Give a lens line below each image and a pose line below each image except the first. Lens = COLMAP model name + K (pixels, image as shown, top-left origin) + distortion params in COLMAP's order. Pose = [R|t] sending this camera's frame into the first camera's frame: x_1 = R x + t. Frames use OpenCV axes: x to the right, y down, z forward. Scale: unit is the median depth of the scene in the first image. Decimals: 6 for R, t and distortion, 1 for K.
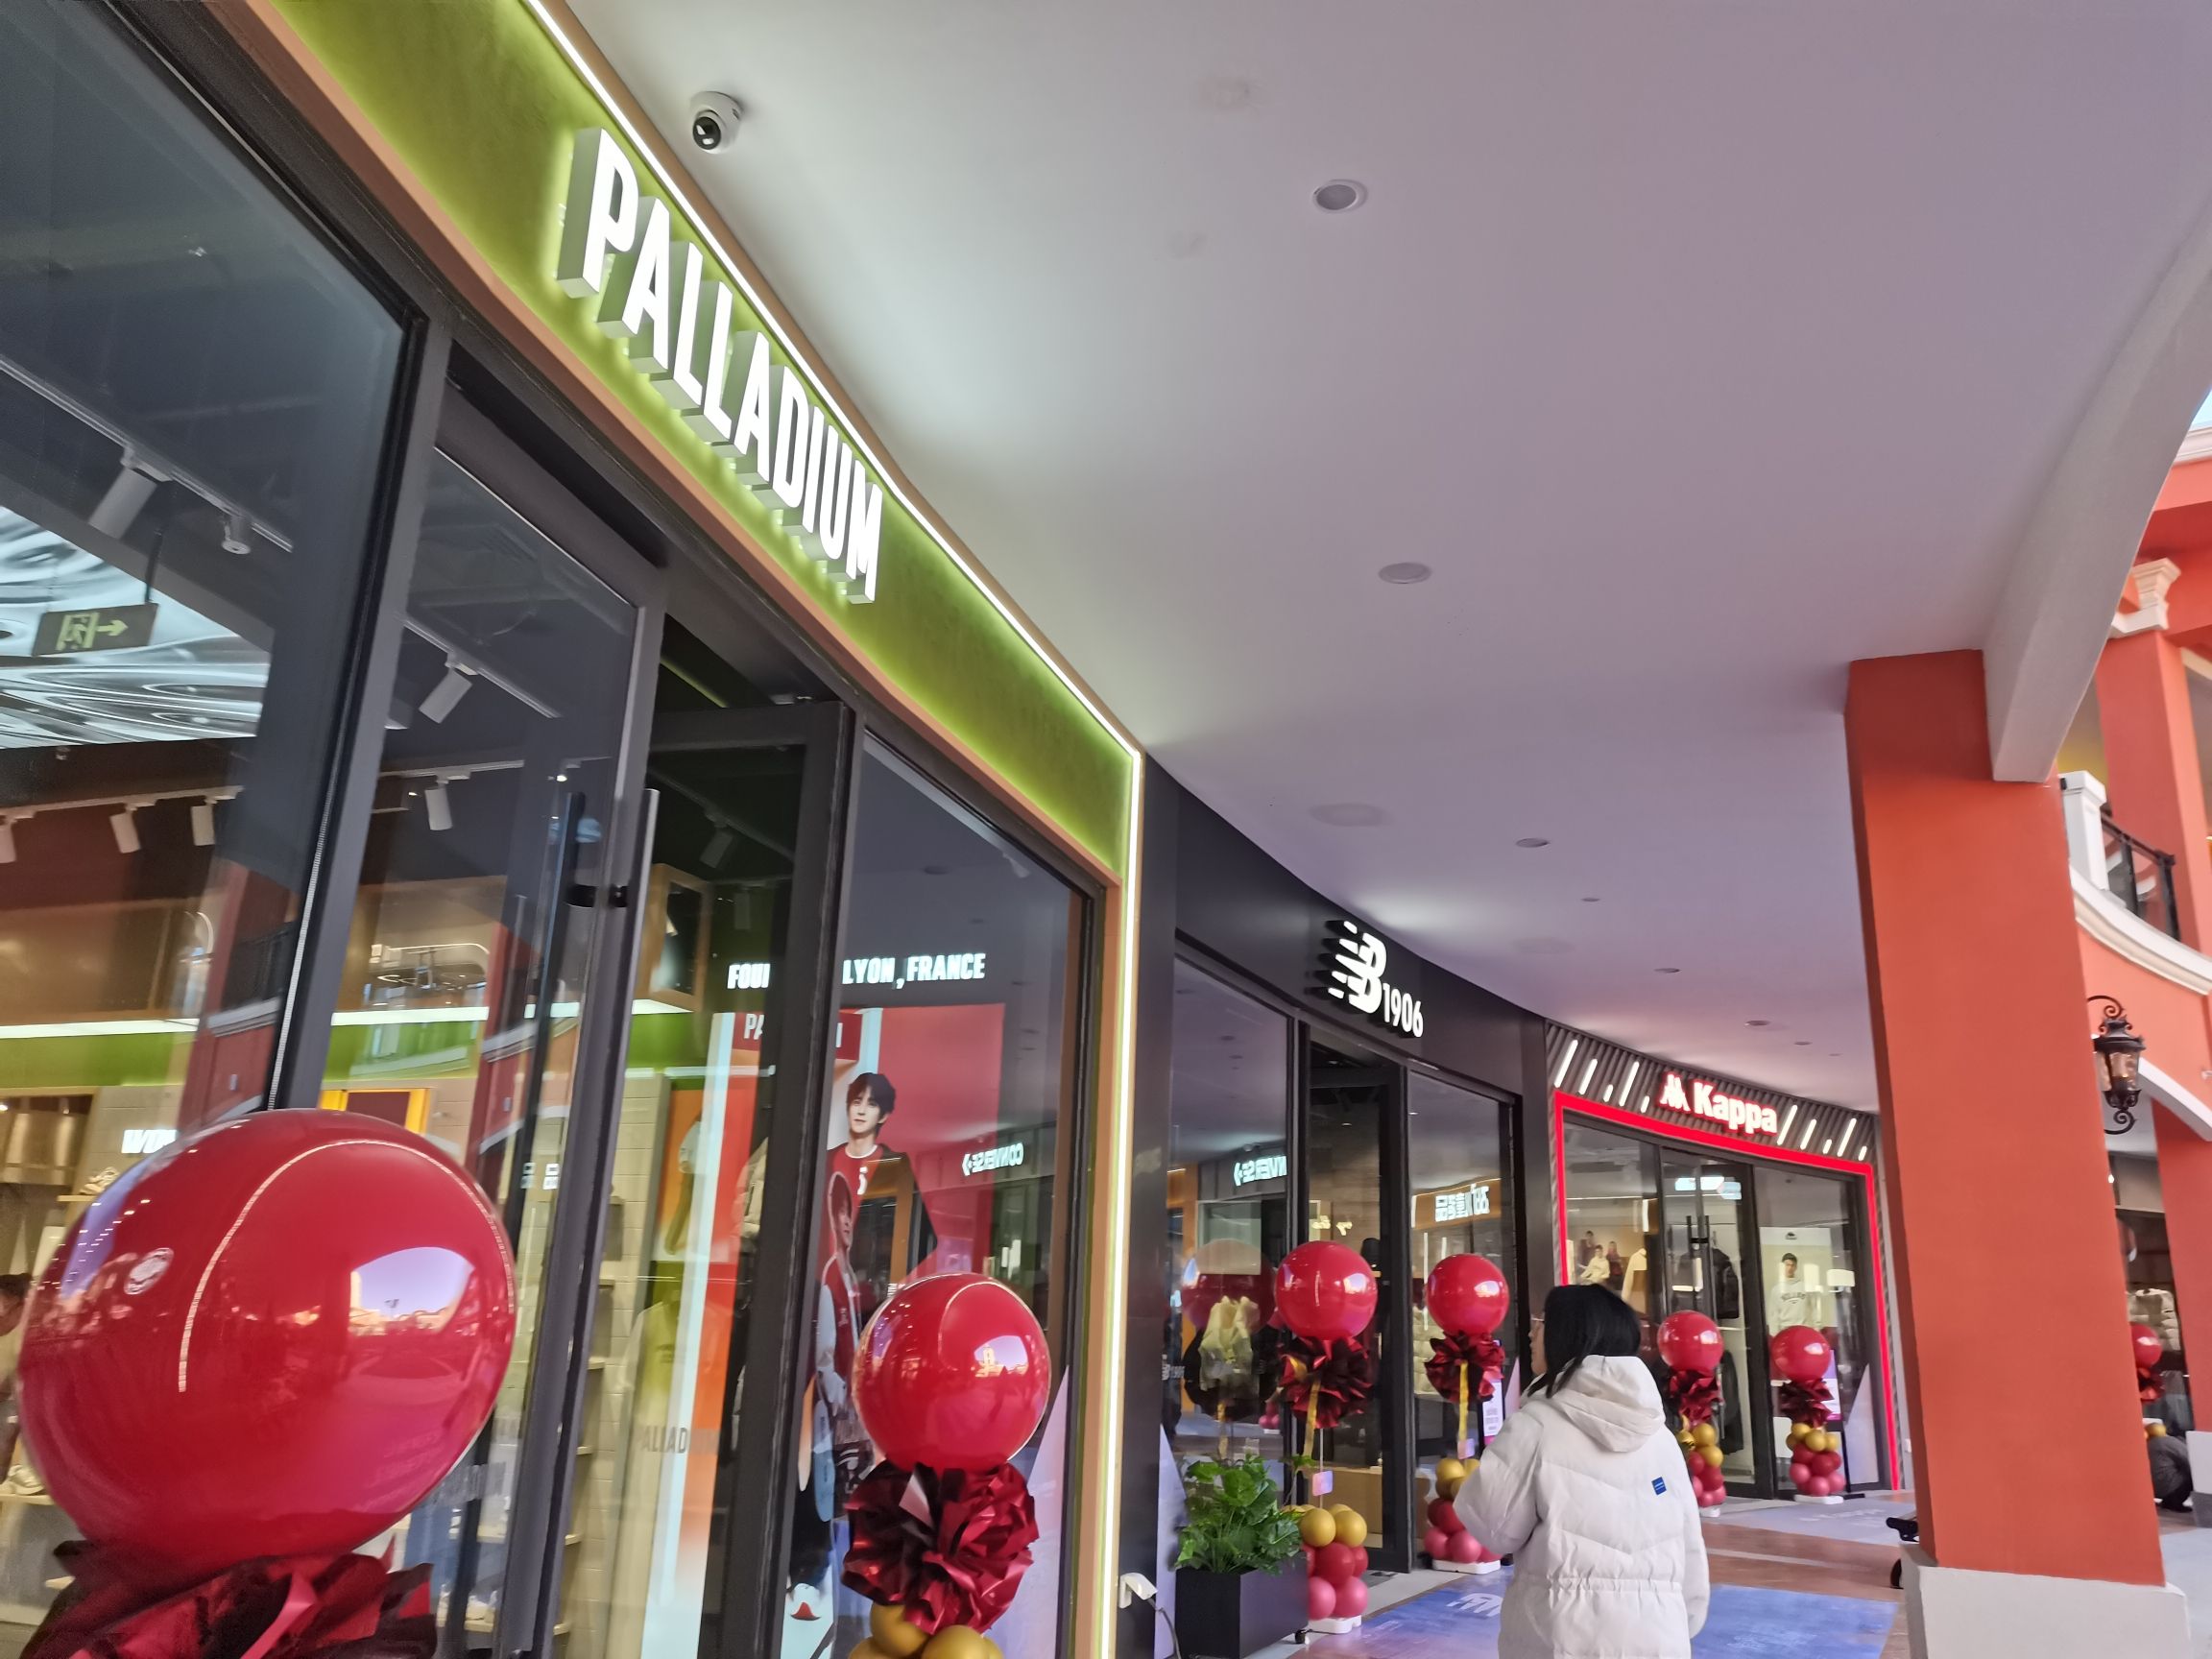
lens RADIAL K [[1677.5, 0, 1218.0], [0, 1677.5, 826.0], [0, 0, 1]] dist [0.068341, -0.003542]
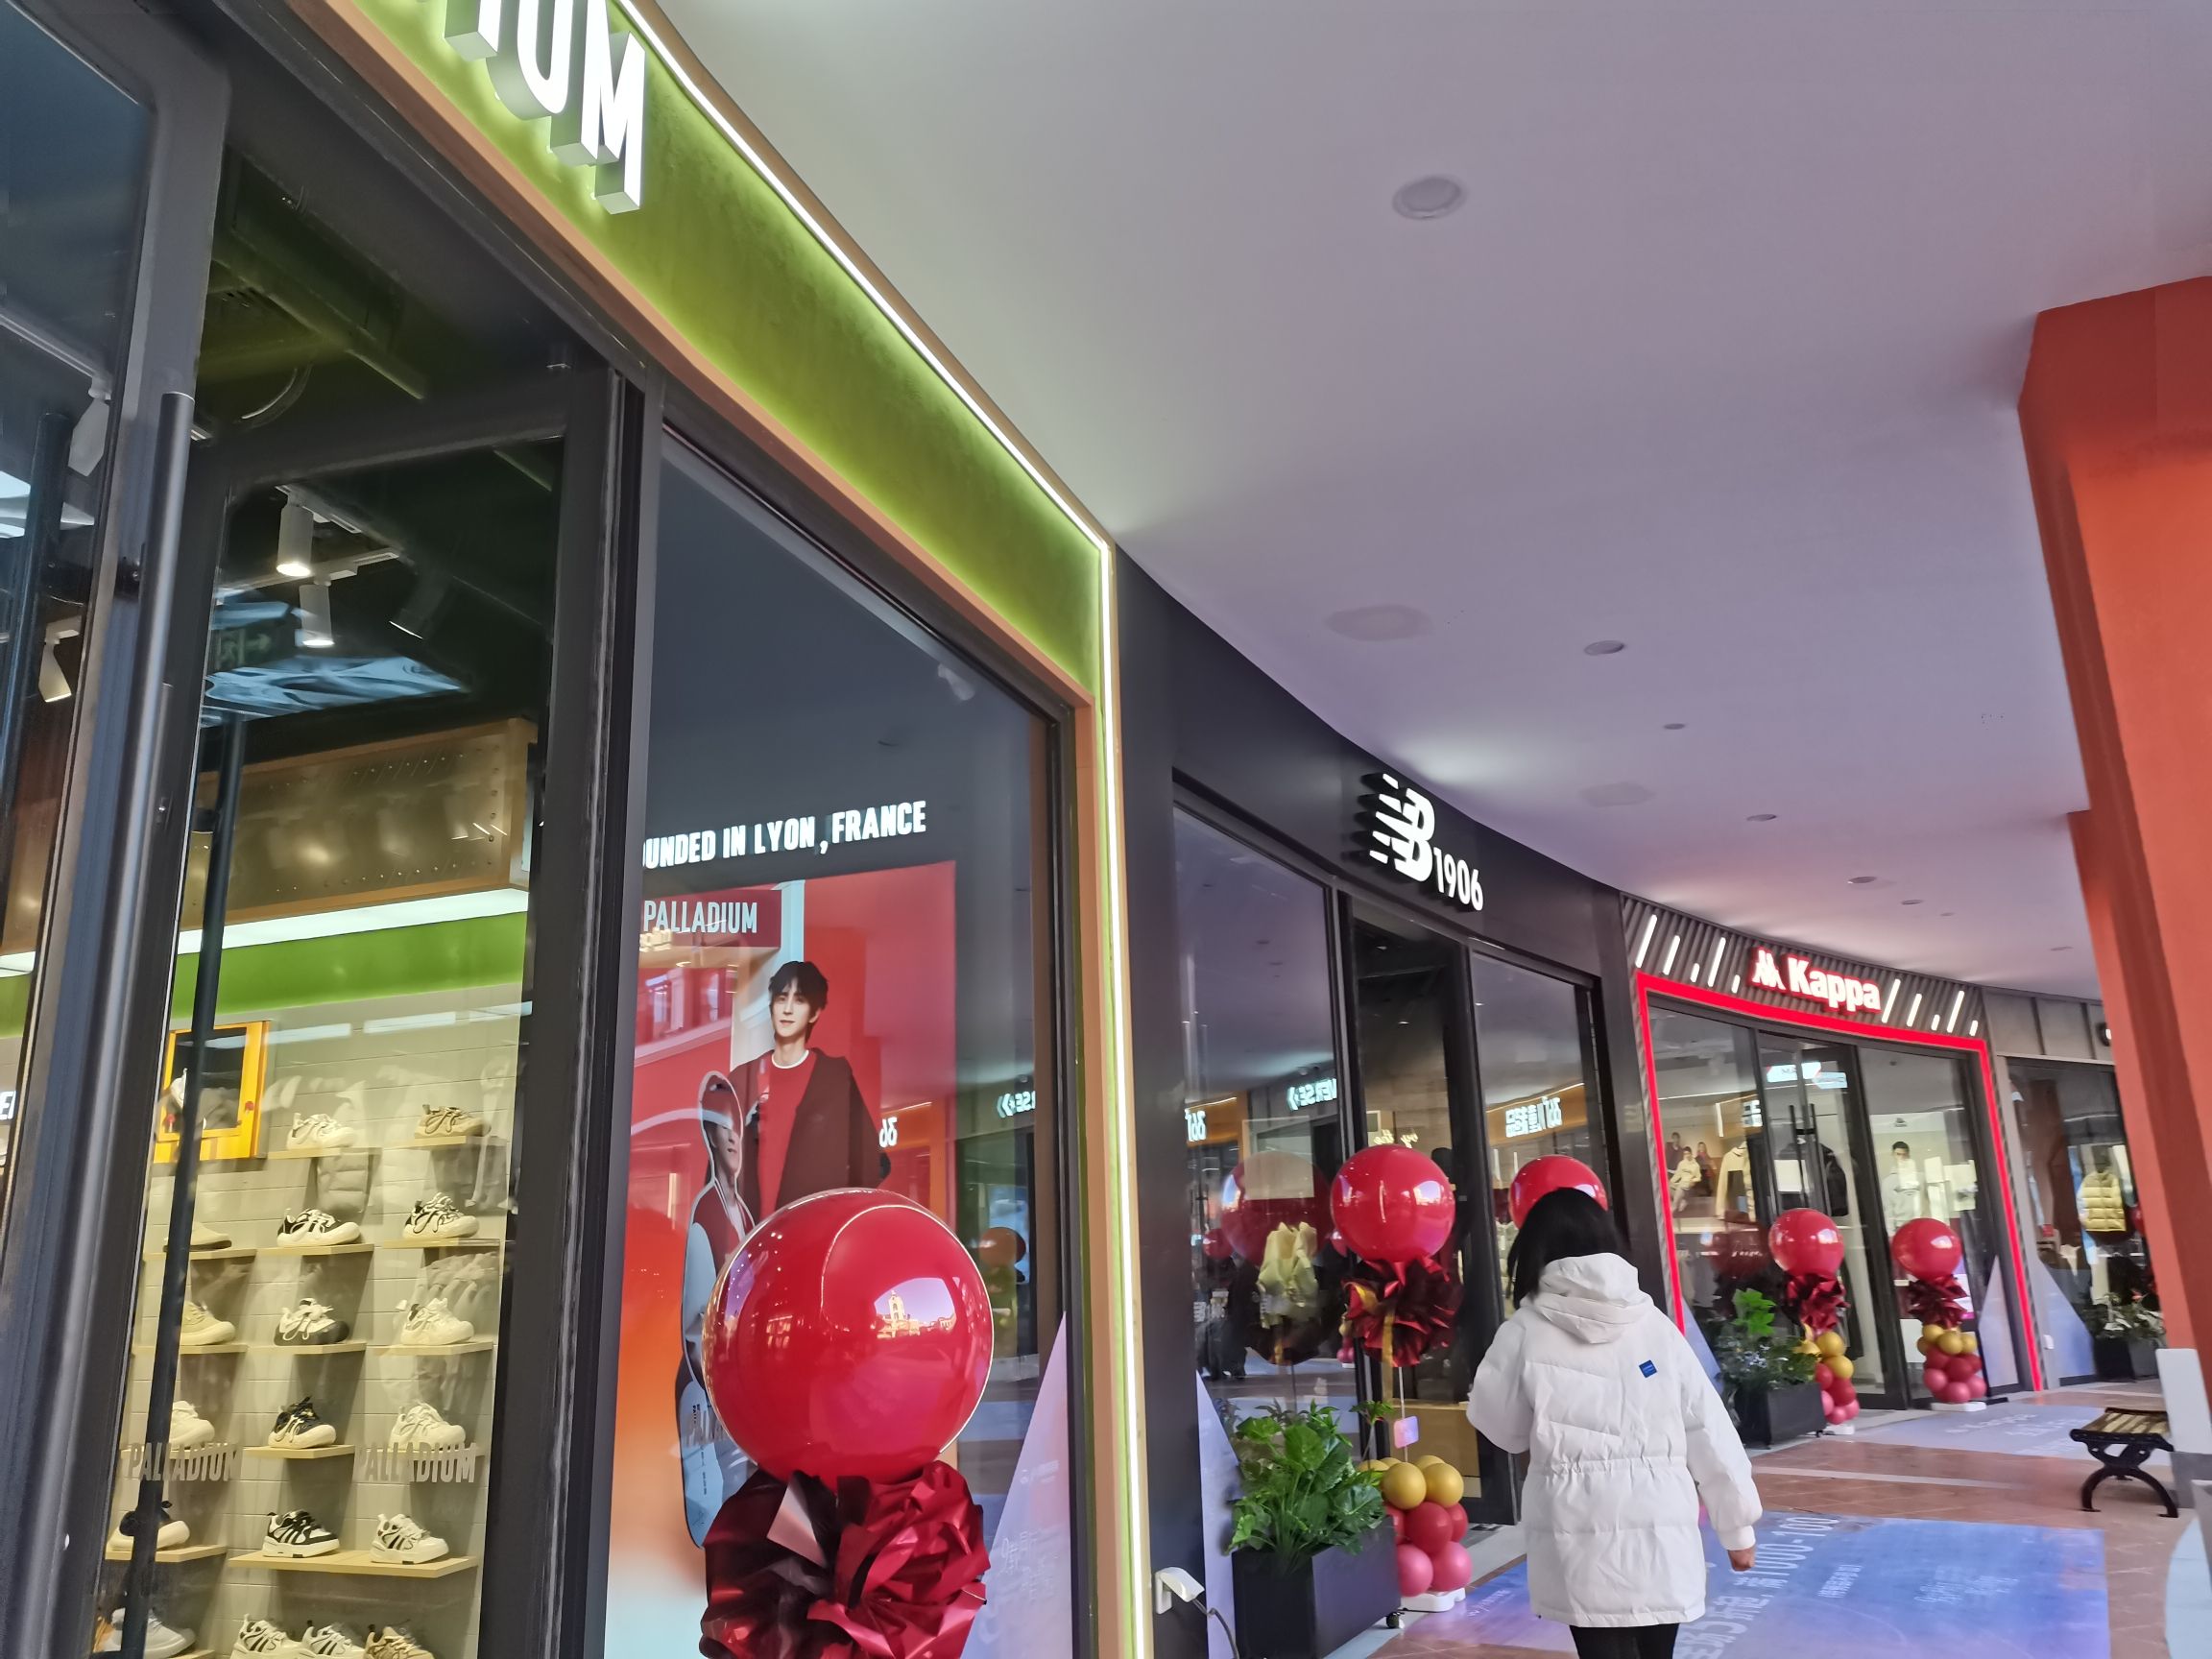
lens RADIAL K [[1697.2, 0, 1162.1], [0, 1697.2, 793.6], [0, 0, 1]] dist [0.054974, -0.000163]
pose [[0.995700, -0.075633, -0.053495, 0.009358], [0.076621, 0.996921, 0.016655, 0.043779], [0.052070, -0.020682, 0.998429, 0.135794]]
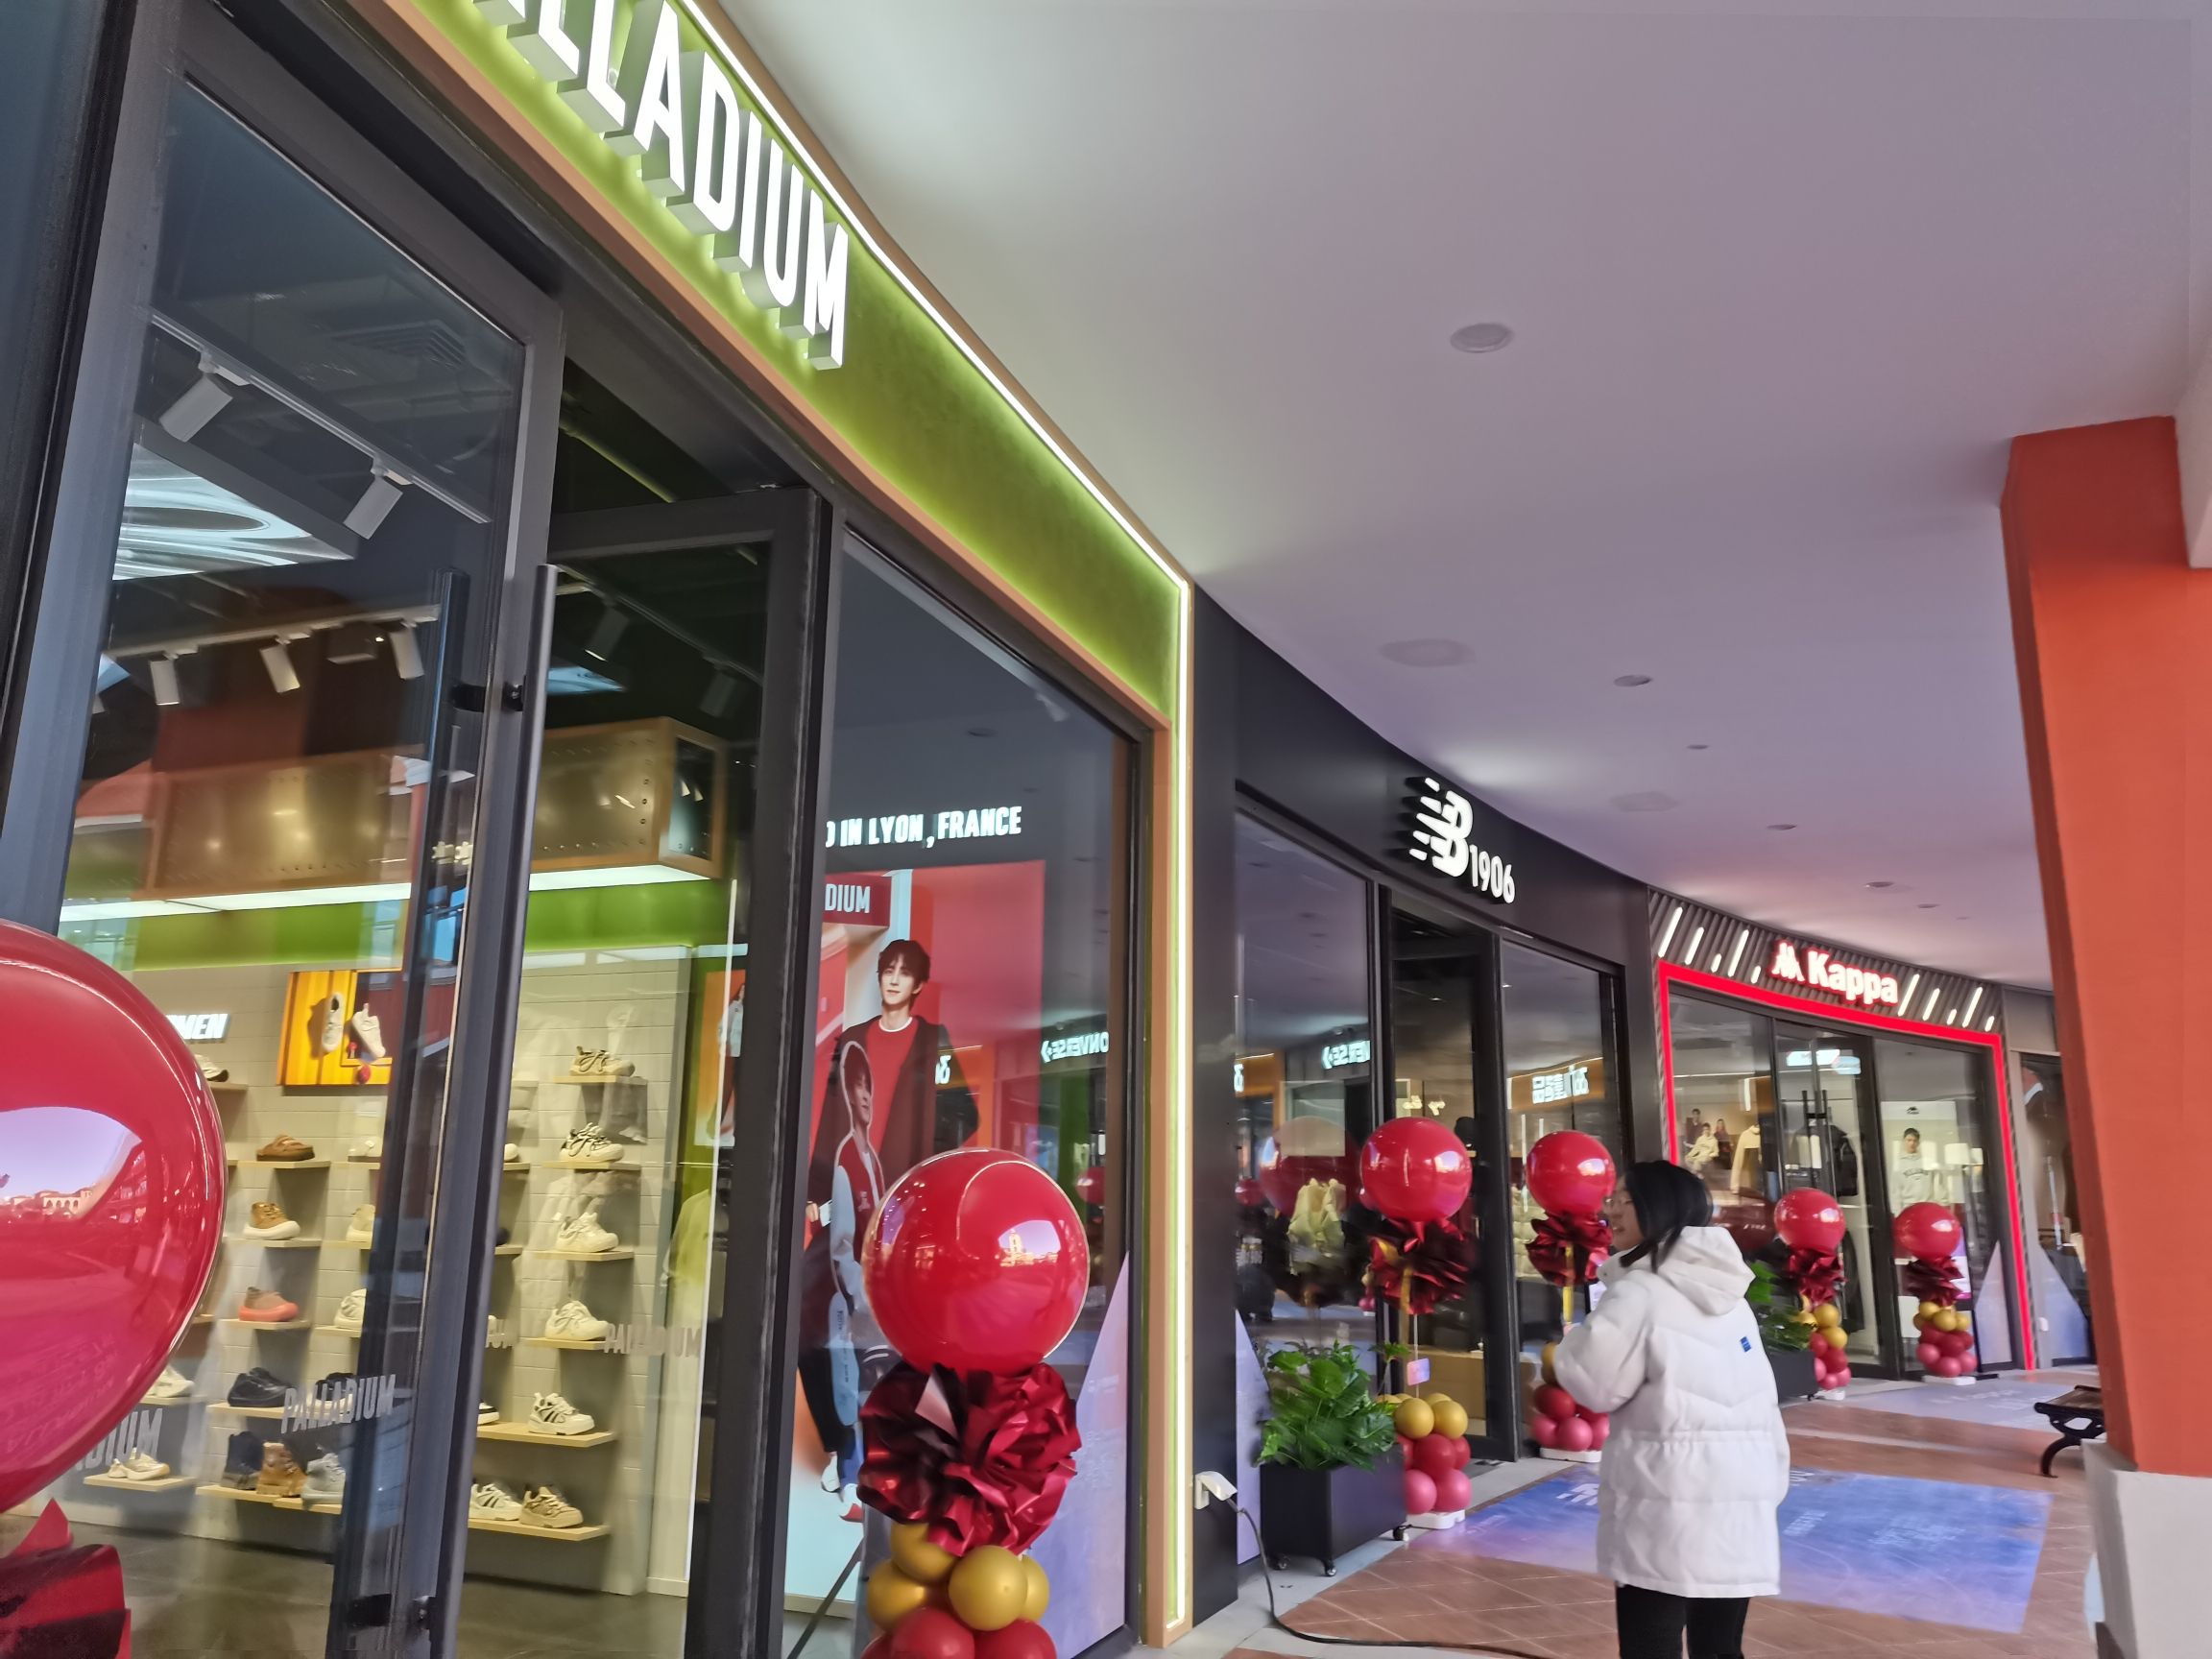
lens RADIAL K [[1664.6, 0, 1165.6], [0, 1664.6, 824.4], [0, 0, 1]] dist [0.069120, -0.011128]
pose [[0.996003, -0.032776, -0.083088, 0.008289], [0.037693, 0.997587, 0.058310, 0.023458], [0.080977, -0.061209, 0.994835, 0.073864]]
